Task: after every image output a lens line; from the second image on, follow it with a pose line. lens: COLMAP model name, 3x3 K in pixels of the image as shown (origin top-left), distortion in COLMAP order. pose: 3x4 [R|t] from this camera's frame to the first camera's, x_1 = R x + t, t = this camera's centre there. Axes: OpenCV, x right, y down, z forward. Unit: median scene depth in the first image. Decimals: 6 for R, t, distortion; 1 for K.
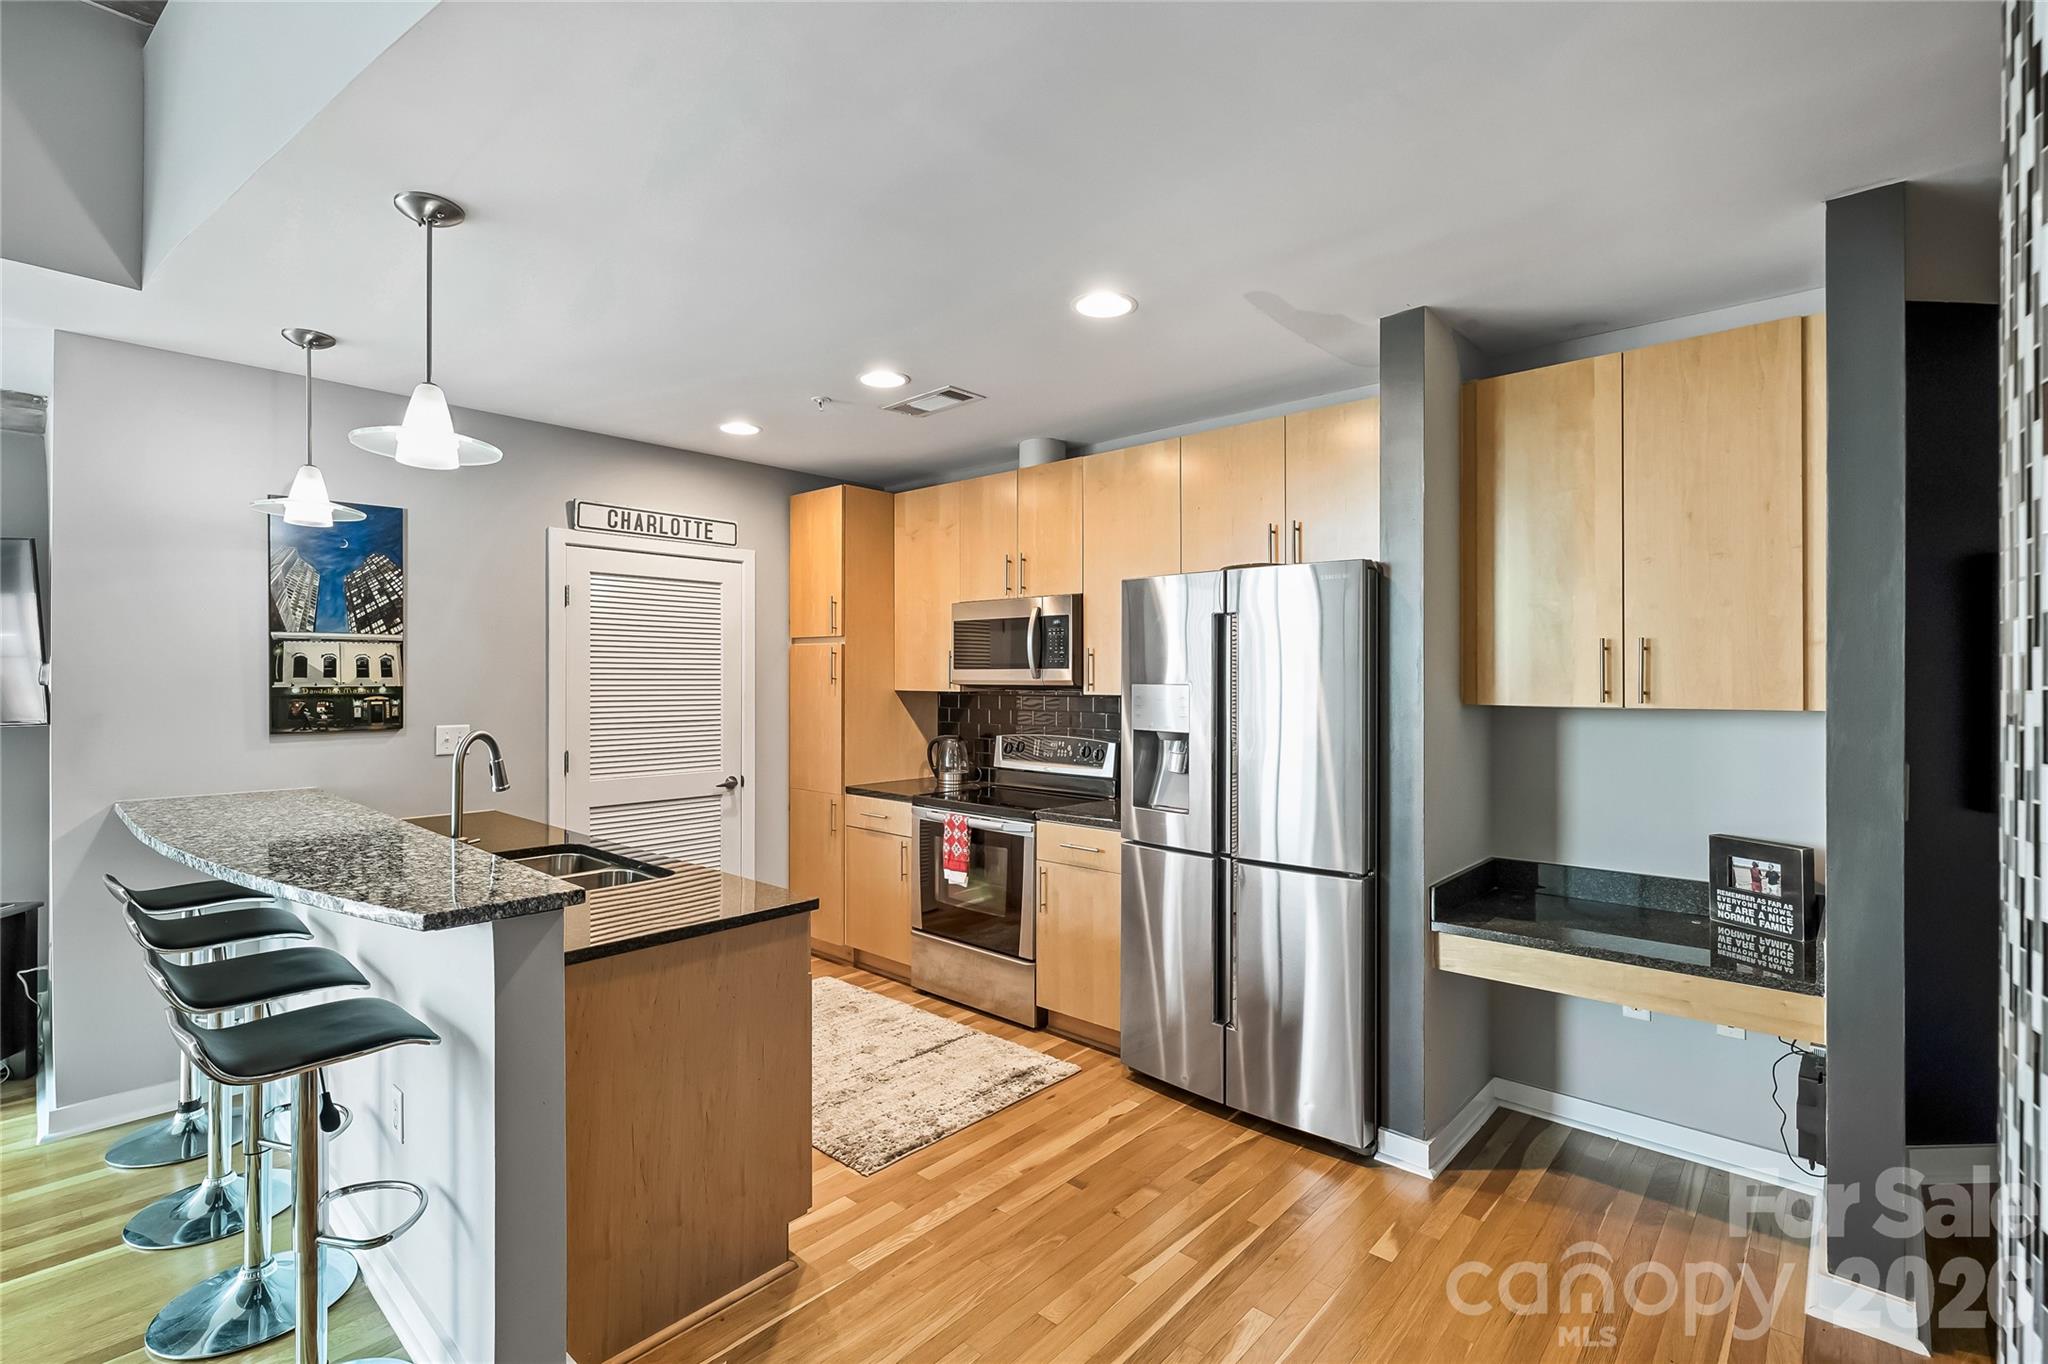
lens RADIAL K [[921.8, 0, 1033.5], [0, 921.8, 674.8], [0, 0, 1]] dist [-0.008471, 0.003044]
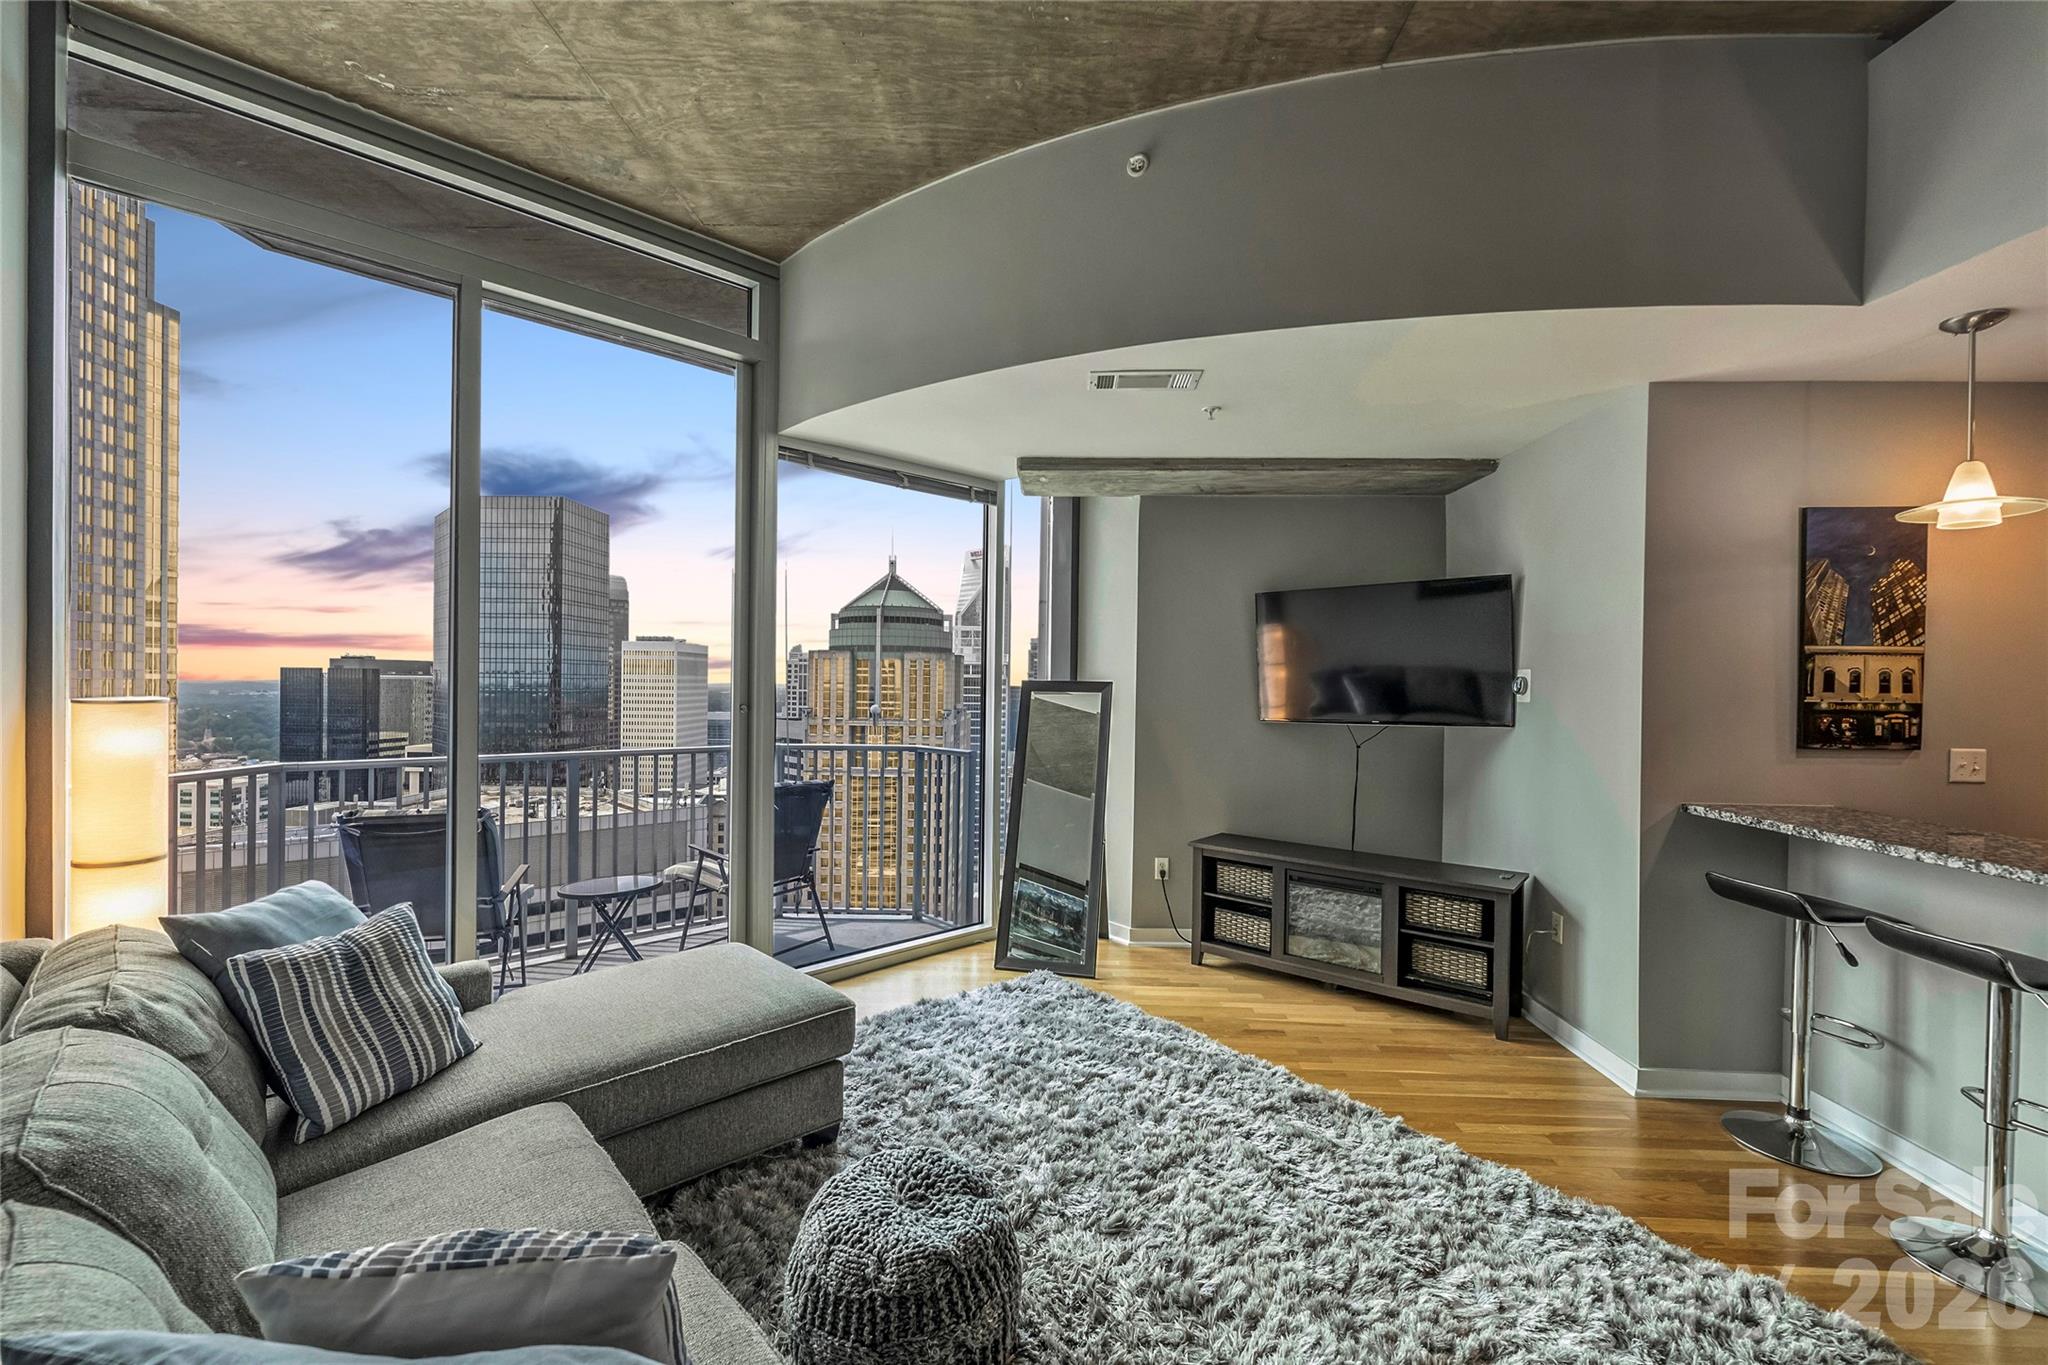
lens RADIAL K [[850.7, 0, 1025.4], [0, 850.7, 689.1], [0, 0, 1]] dist [0.007528, -0.002063]
pose [[0.644603, 0.014335, -0.764383, -0.652130], [-0.012411, 0.999889, 0.008285, 0.002420], [0.764417, 0.004146, 0.644709, -0.225477]]
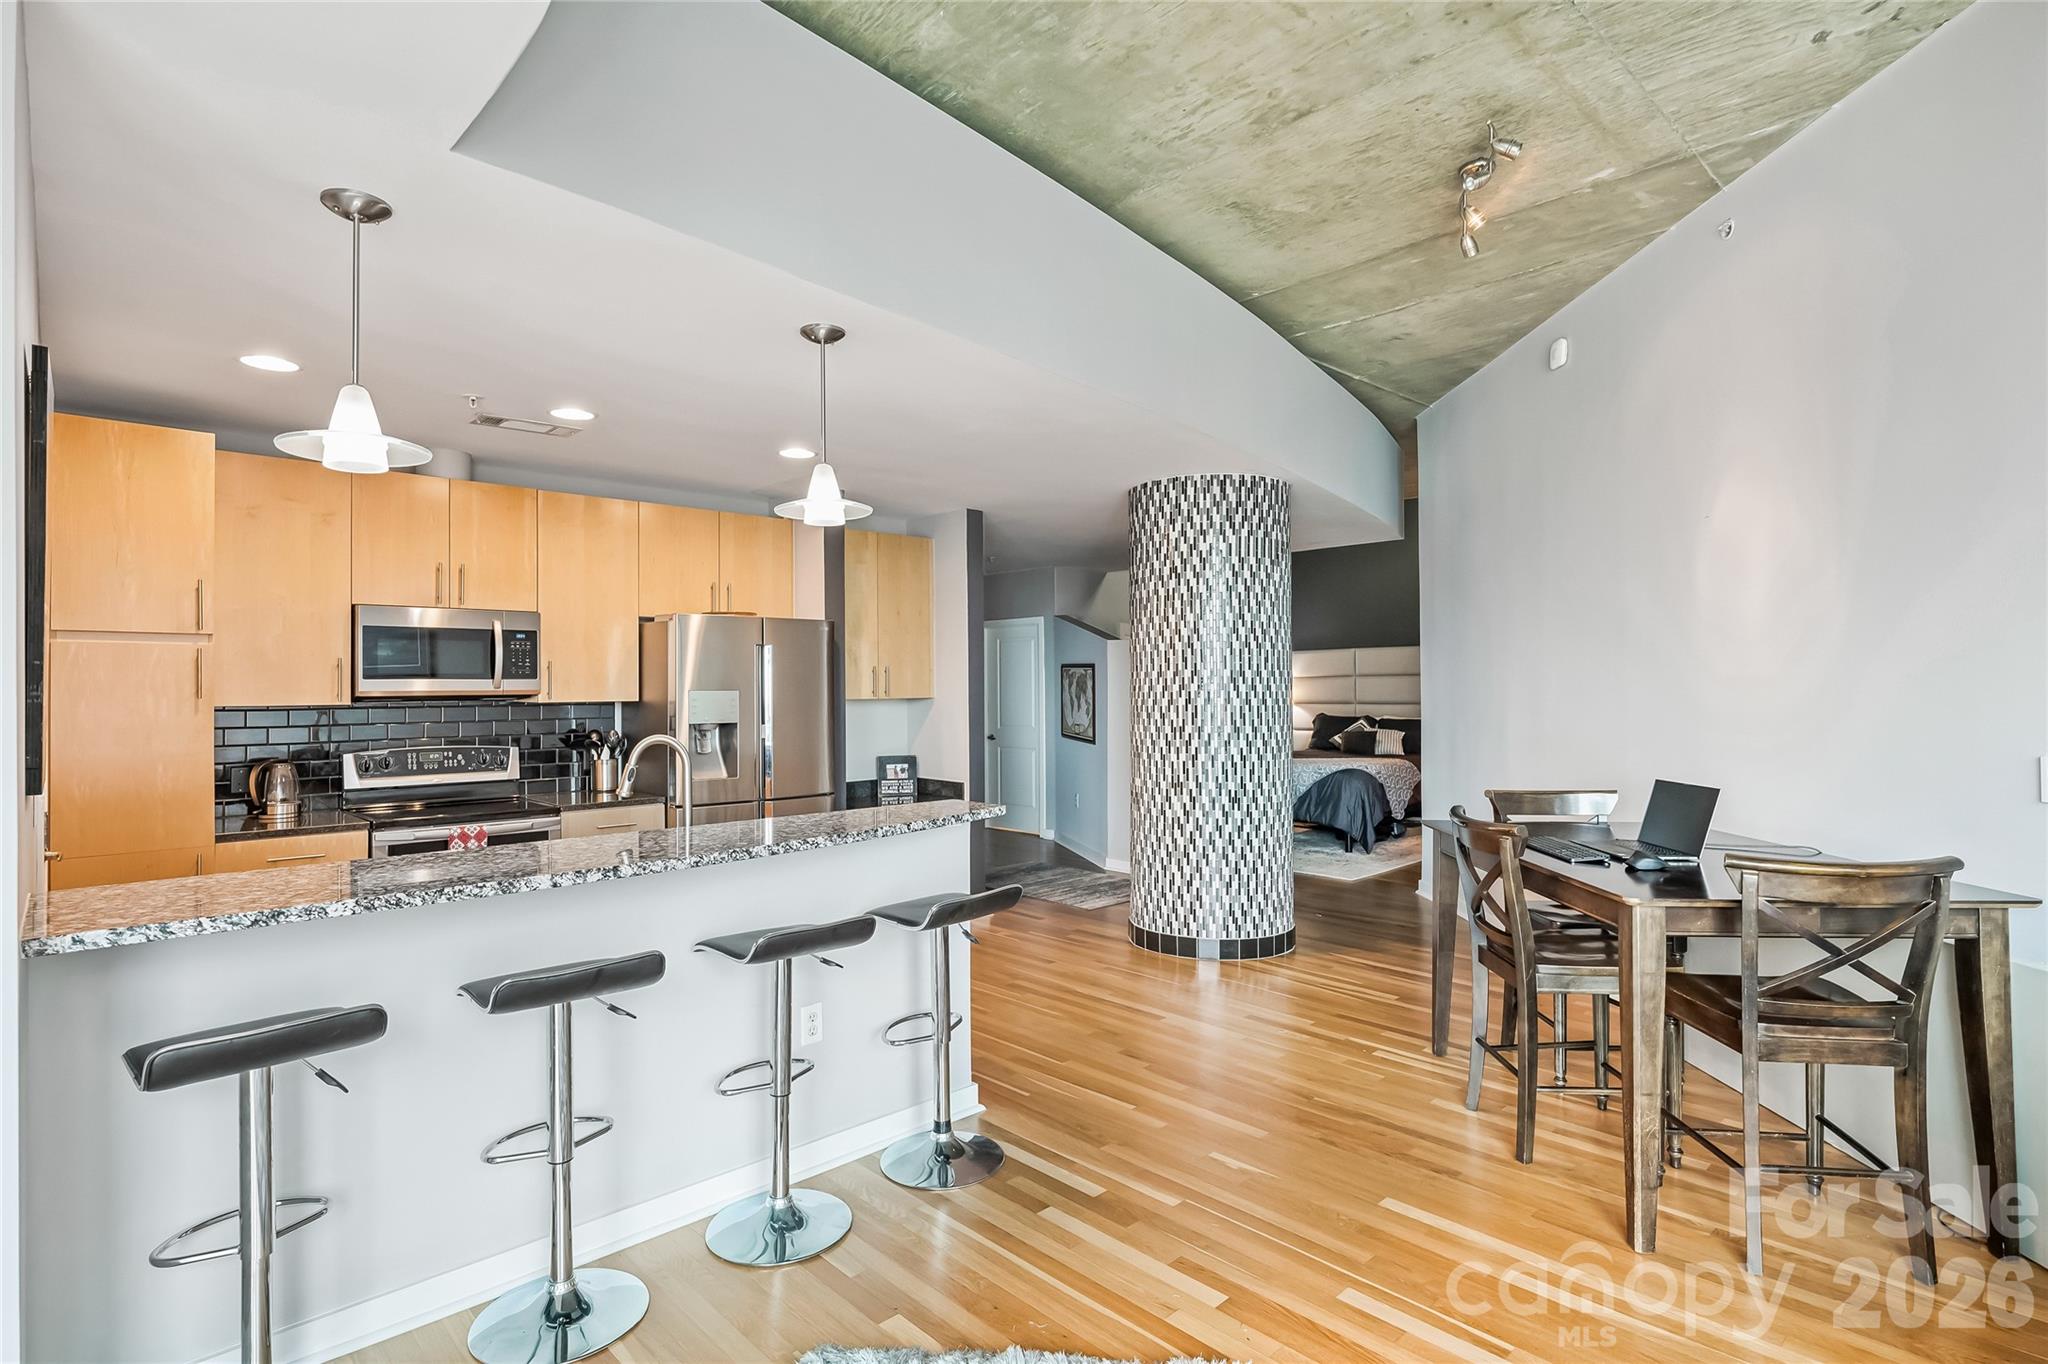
lens RADIAL K [[1005.3, 0, 1007.2], [0, 1005.3, 678.4], [0, 0, 1]] dist [-0.000923, -0.003098]
pose [[0.099017, 0.005768, 0.995069, -1.313945], [0.006164, 0.999960, -0.006410, 0.004120], [-0.995067, 0.006768, 0.098977, 0.371921]]
